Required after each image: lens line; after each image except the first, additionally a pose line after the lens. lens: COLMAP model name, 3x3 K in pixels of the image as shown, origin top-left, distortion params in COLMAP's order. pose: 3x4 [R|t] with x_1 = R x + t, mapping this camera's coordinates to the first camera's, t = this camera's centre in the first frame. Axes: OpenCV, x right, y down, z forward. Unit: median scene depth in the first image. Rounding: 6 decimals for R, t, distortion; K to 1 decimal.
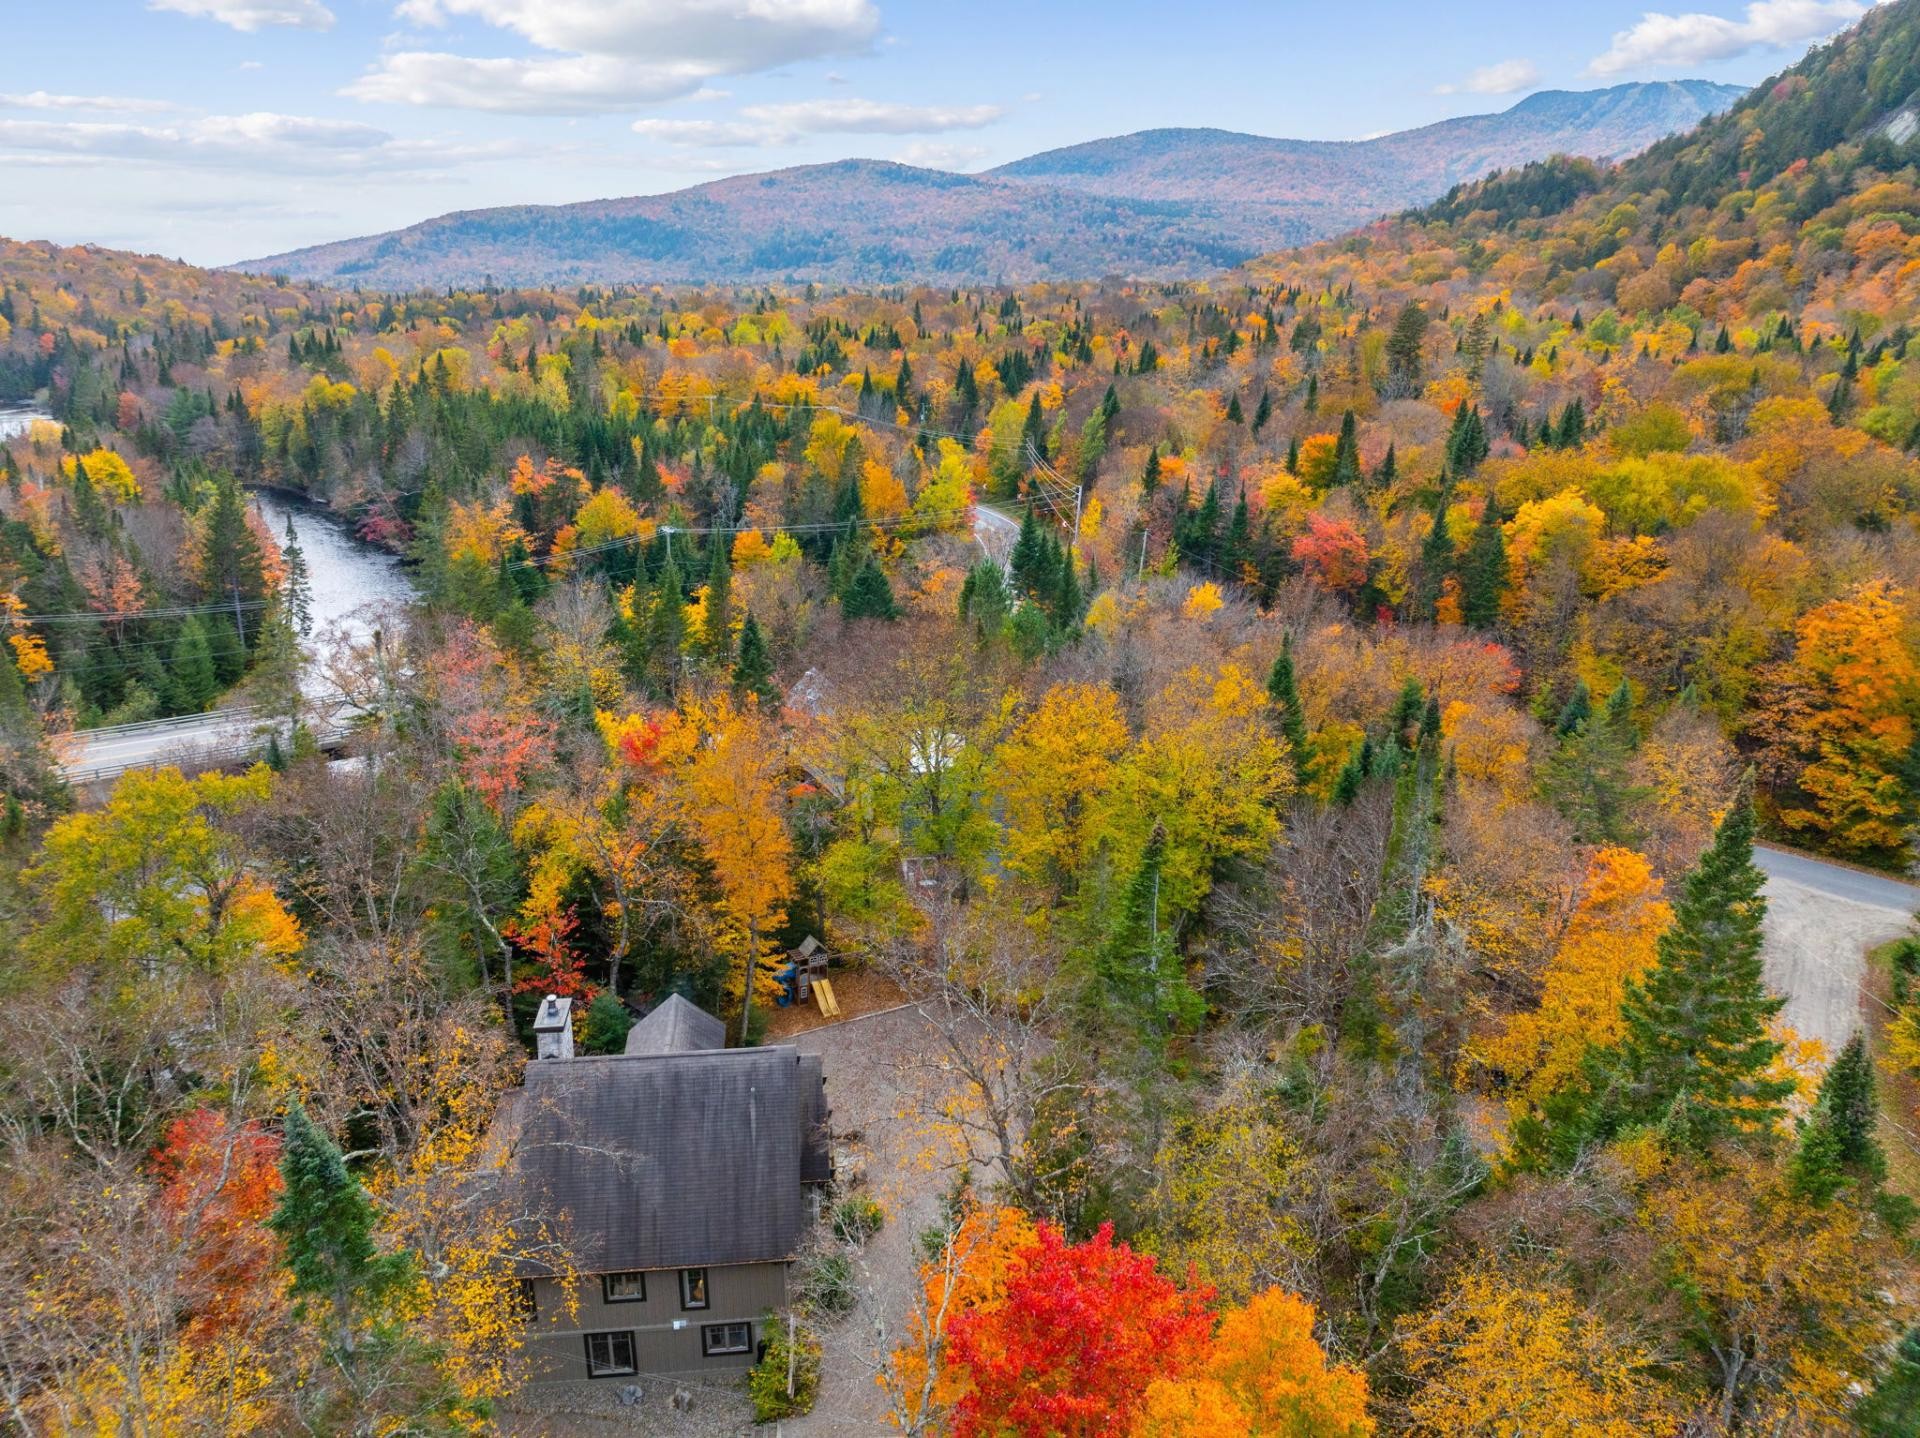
lens RADIAL K [[1363.3, 0, 962.3], [0, 1363.3, 702.9], [0, 0, 1]] dist [-0.061026, 0.035914]
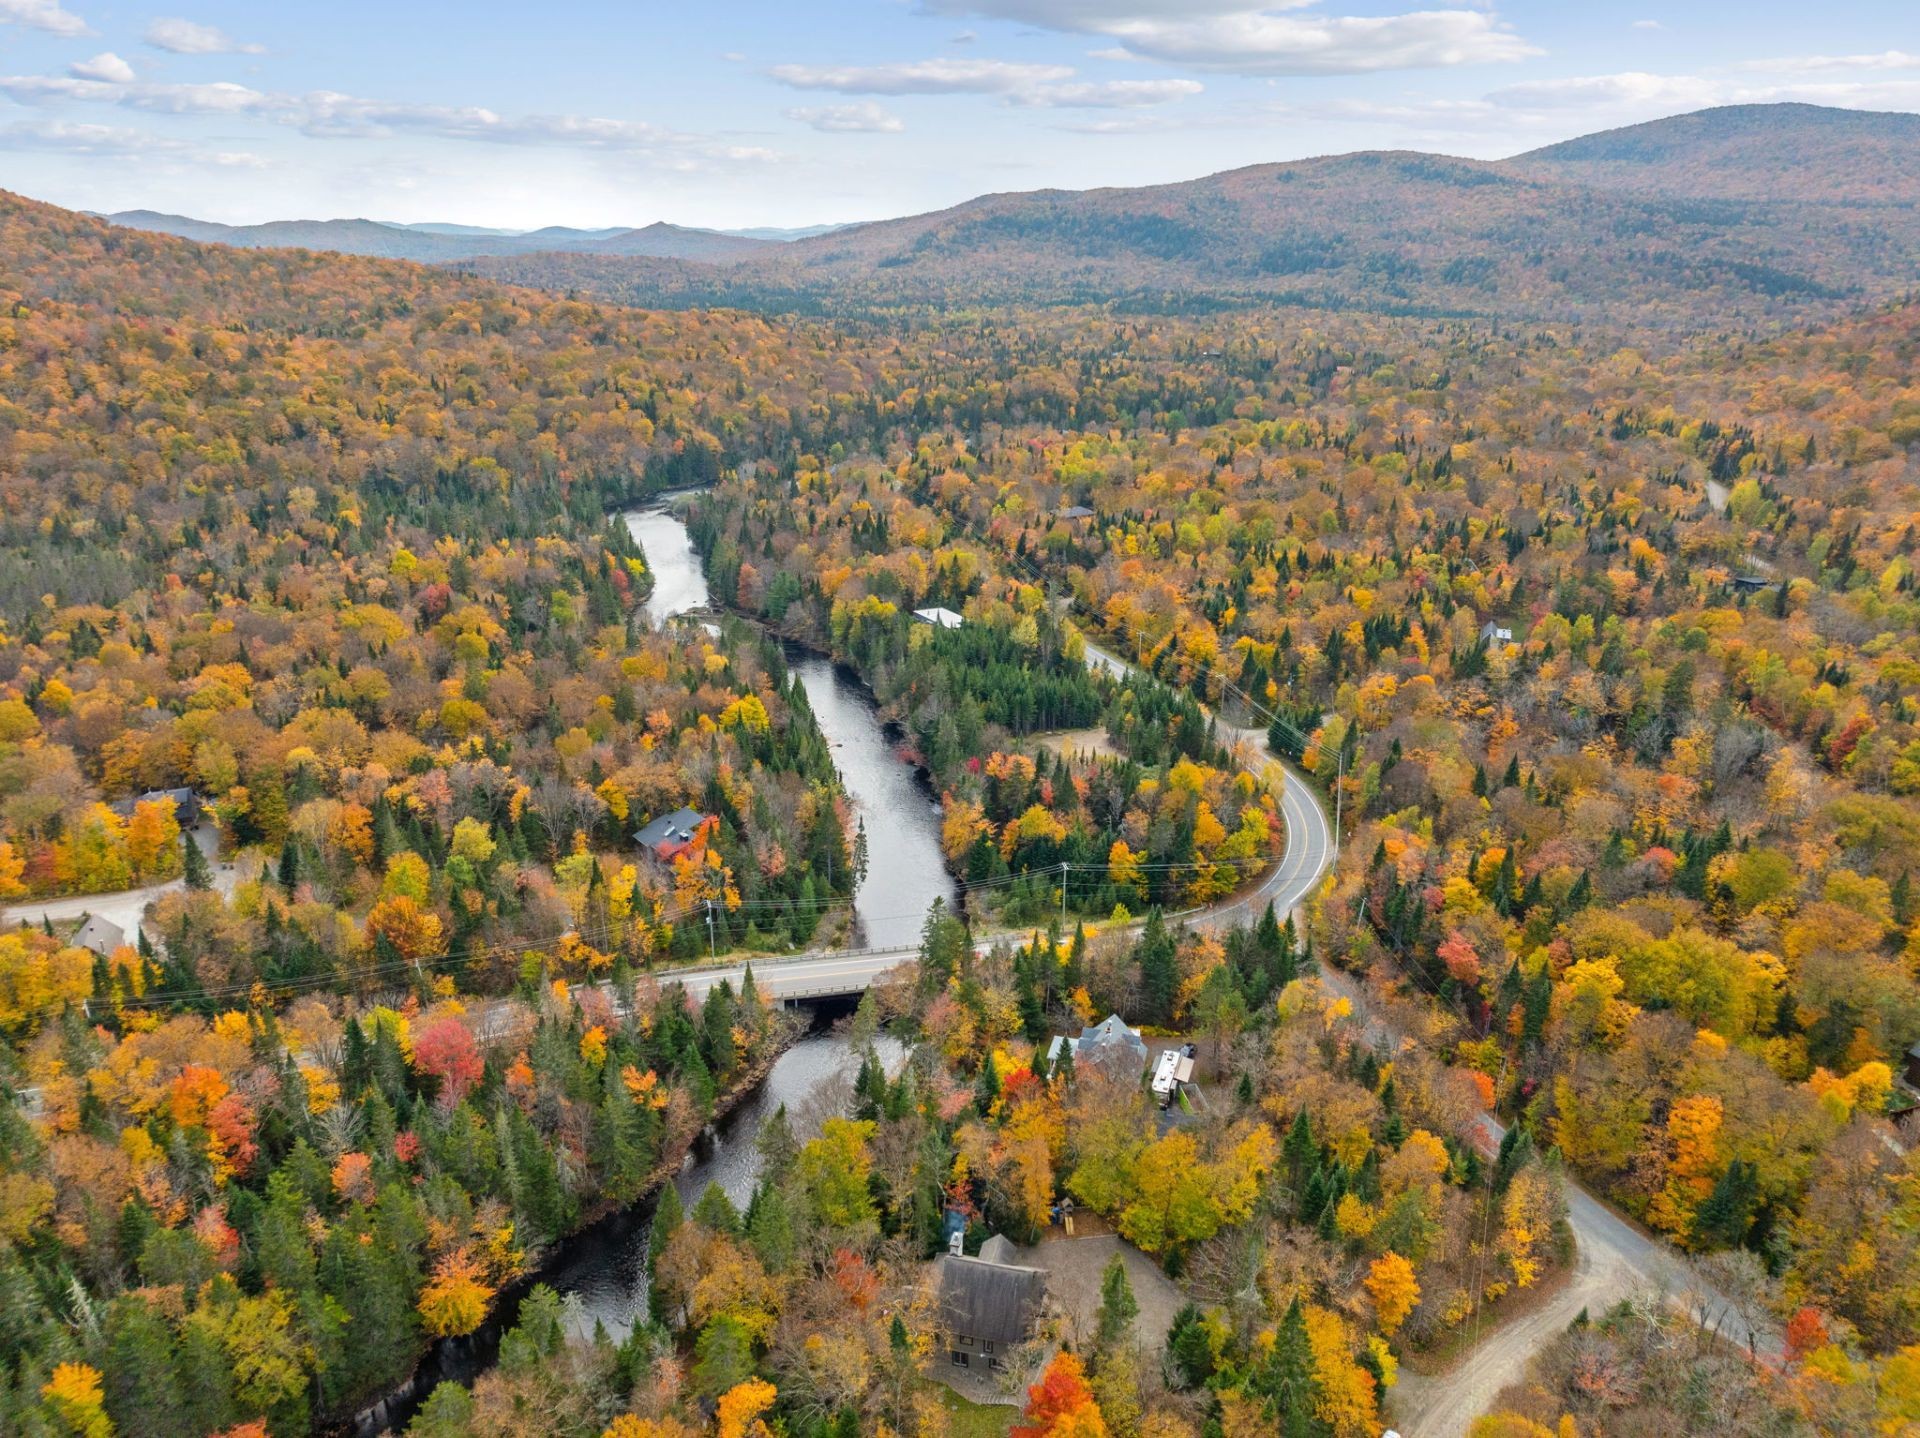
lens RADIAL K [[1363.3, 0, 962.3], [0, 1363.3, 702.9], [0, 0, 1]] dist [-0.061026, 0.035914]
pose [[0.936093, 0.116327, -0.331962, 0.058405], [-0.106034, 0.993153, 0.049019, -0.114324], [0.335391, -0.010687, 0.942018, -0.186317]]
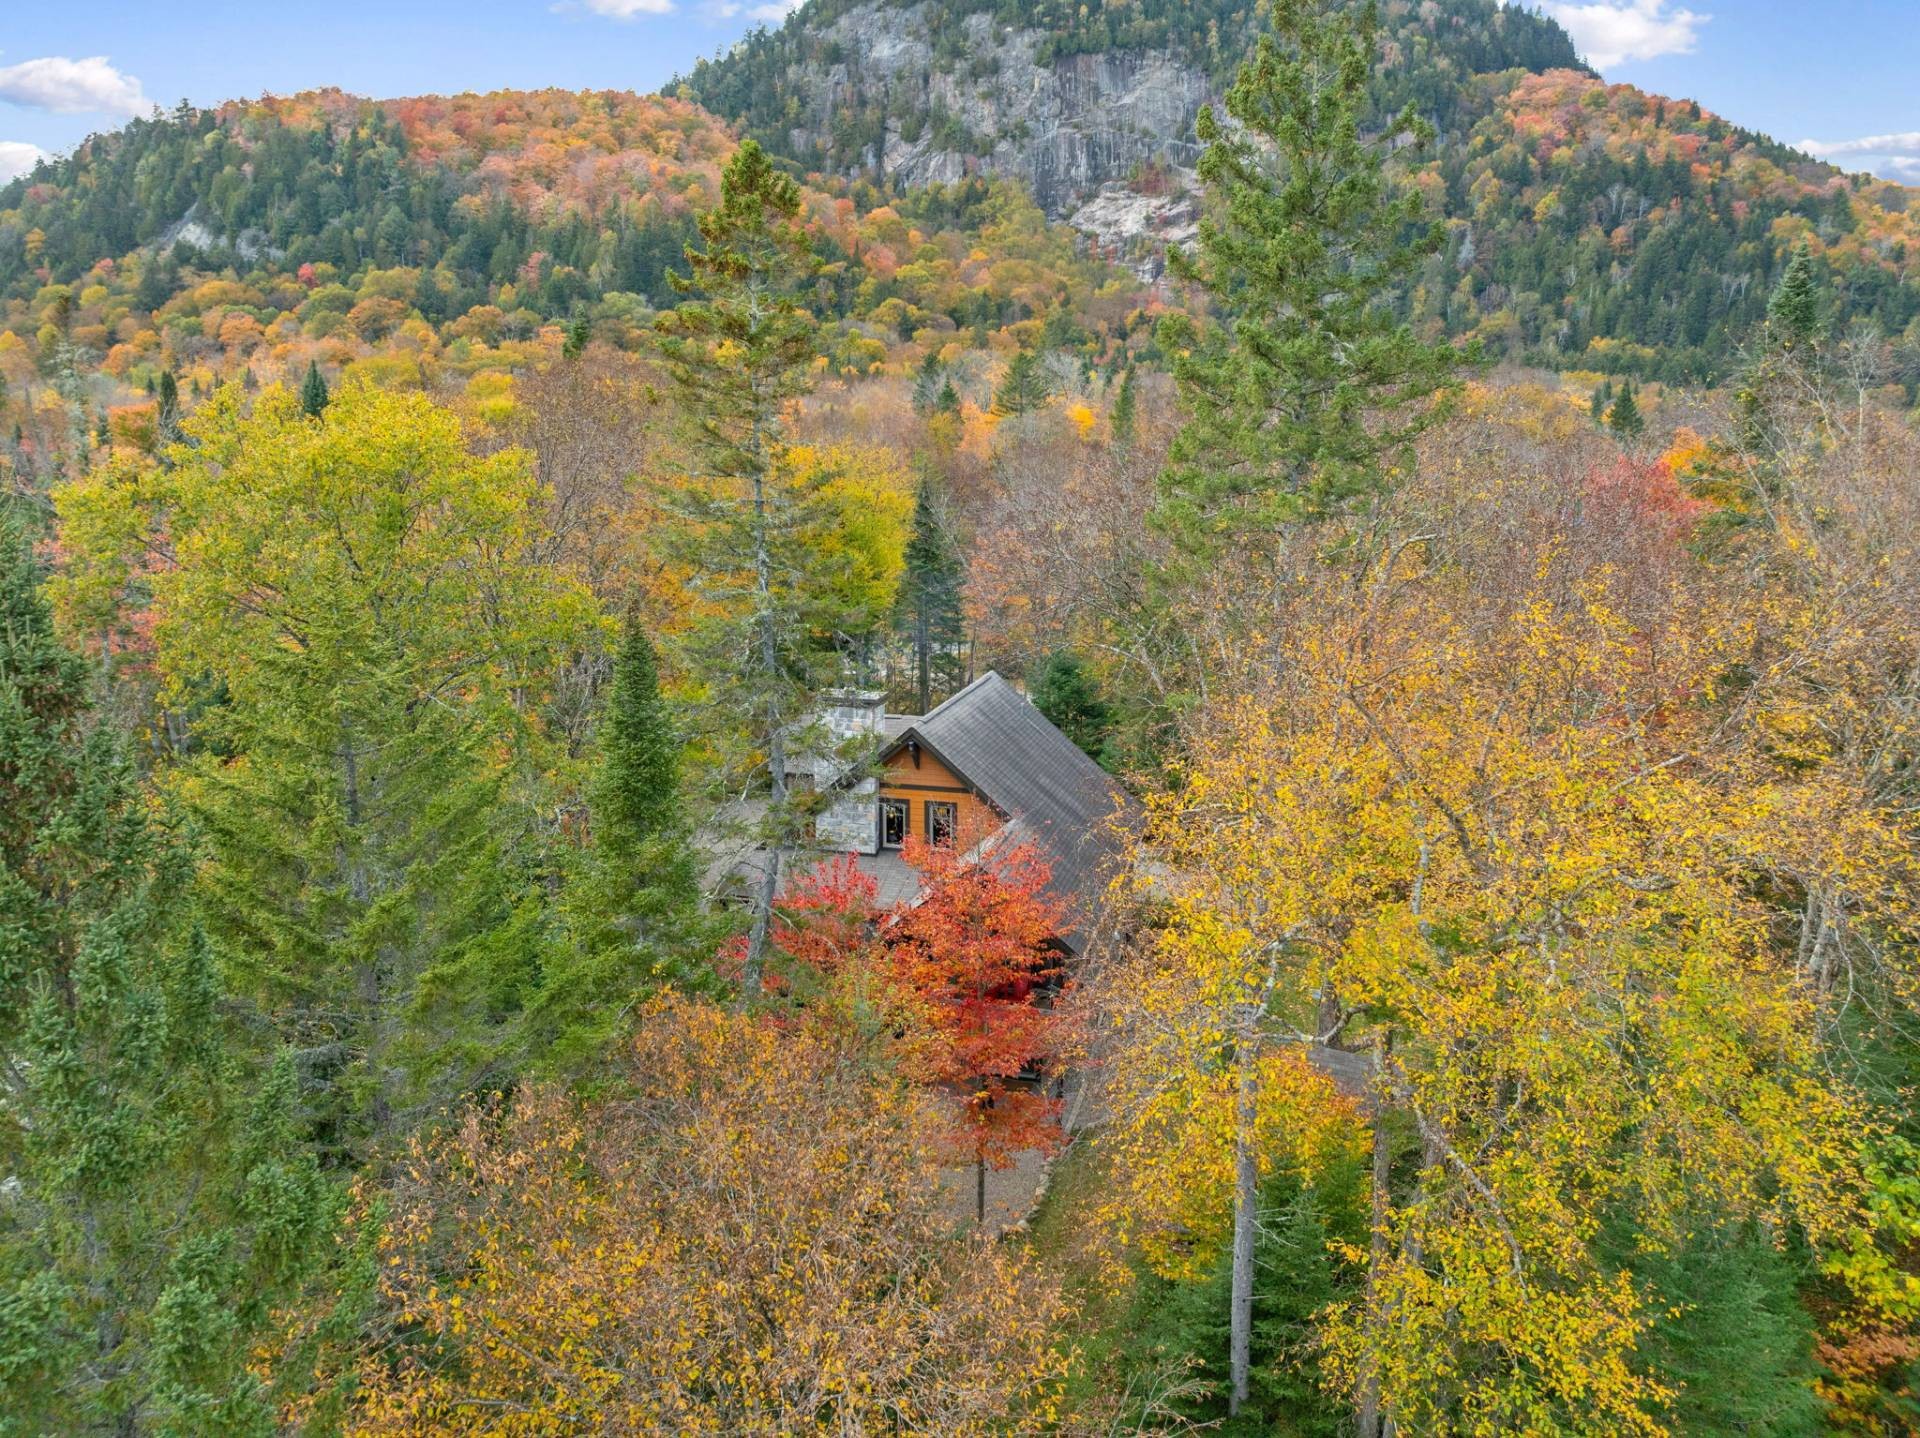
lens RADIAL K [[1363.3, 0, 962.3], [0, 1363.3, 702.9], [0, 0, 1]] dist [-0.061026, 0.035914]
pose [[0.377521, -0.183280, 0.907682, -0.104437], [0.277165, 0.957644, 0.078091, 0.019479], [-0.883548, 0.222097, 0.412329, 0.064586]]
